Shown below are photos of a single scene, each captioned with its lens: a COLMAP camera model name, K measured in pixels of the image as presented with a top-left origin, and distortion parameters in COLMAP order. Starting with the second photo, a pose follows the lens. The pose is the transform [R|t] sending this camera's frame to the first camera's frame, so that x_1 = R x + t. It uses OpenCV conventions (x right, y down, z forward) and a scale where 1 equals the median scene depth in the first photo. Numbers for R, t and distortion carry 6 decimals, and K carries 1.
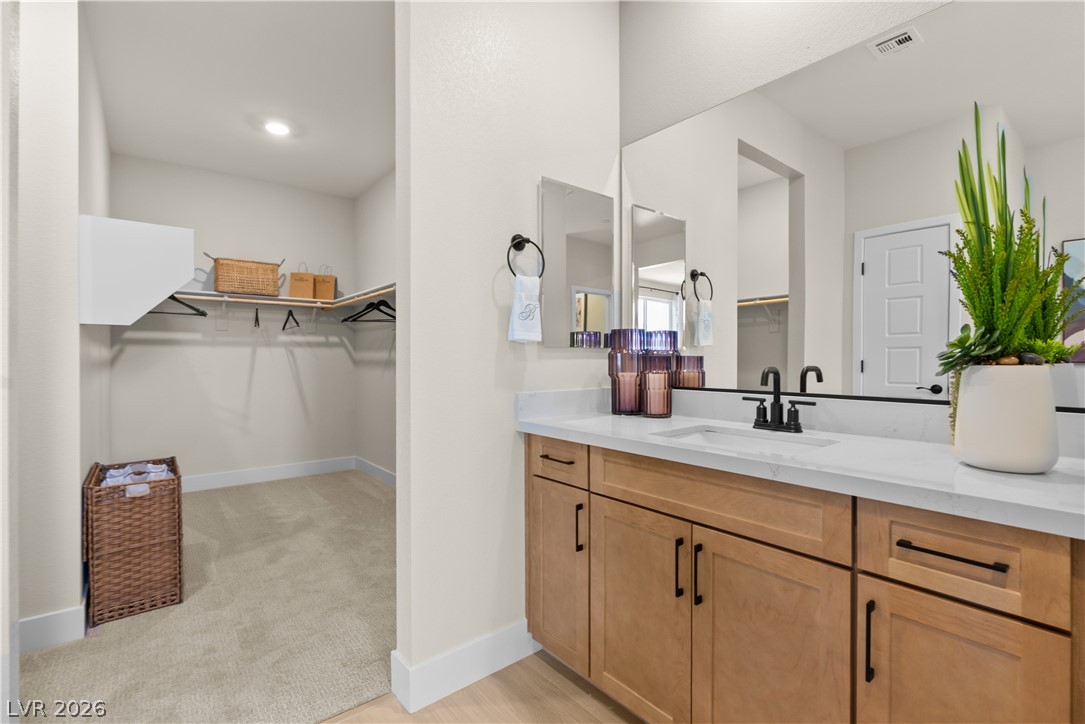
lens RADIAL K [[488.3, 0, 545.5], [0, 488.3, 357.2], [0, 0, 1]] dist [-0.018884, 0.013920]
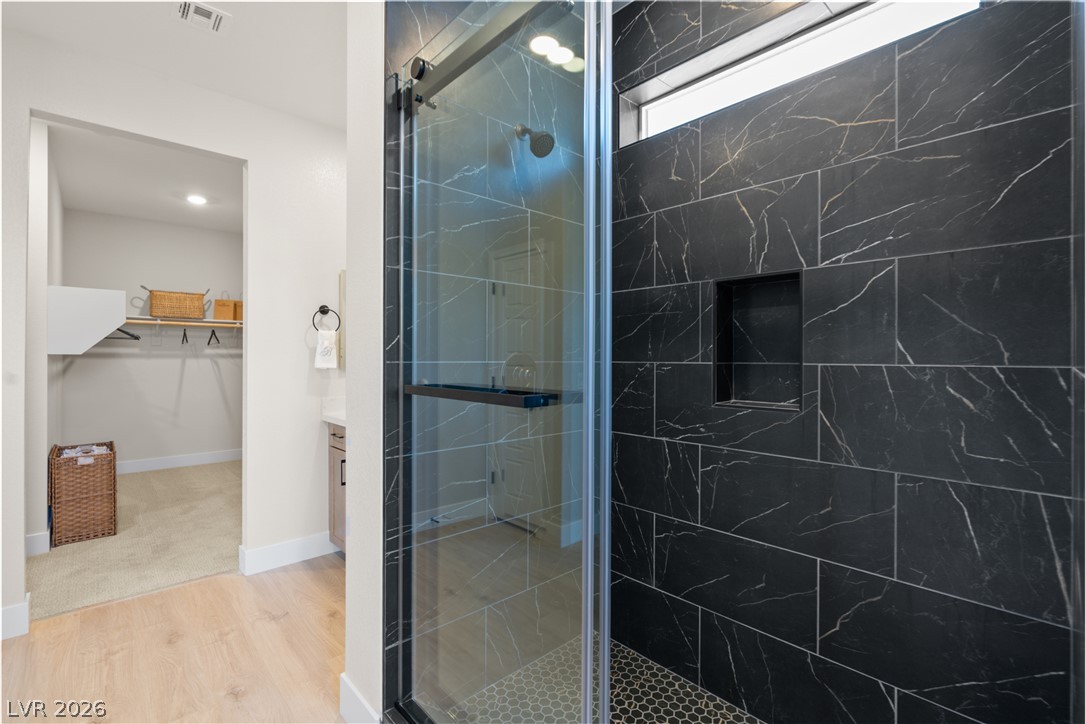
lens RADIAL K [[488.3, 0, 545.5], [0, 488.3, 357.2], [0, 0, 1]] dist [-0.018884, 0.013920]
pose [[0.998055, 0.006510, 0.062003, 0.503967], [-0.006555, 0.999978, 0.000520, -0.062112], [-0.061999, -0.000925, 0.998076, -0.610811]]
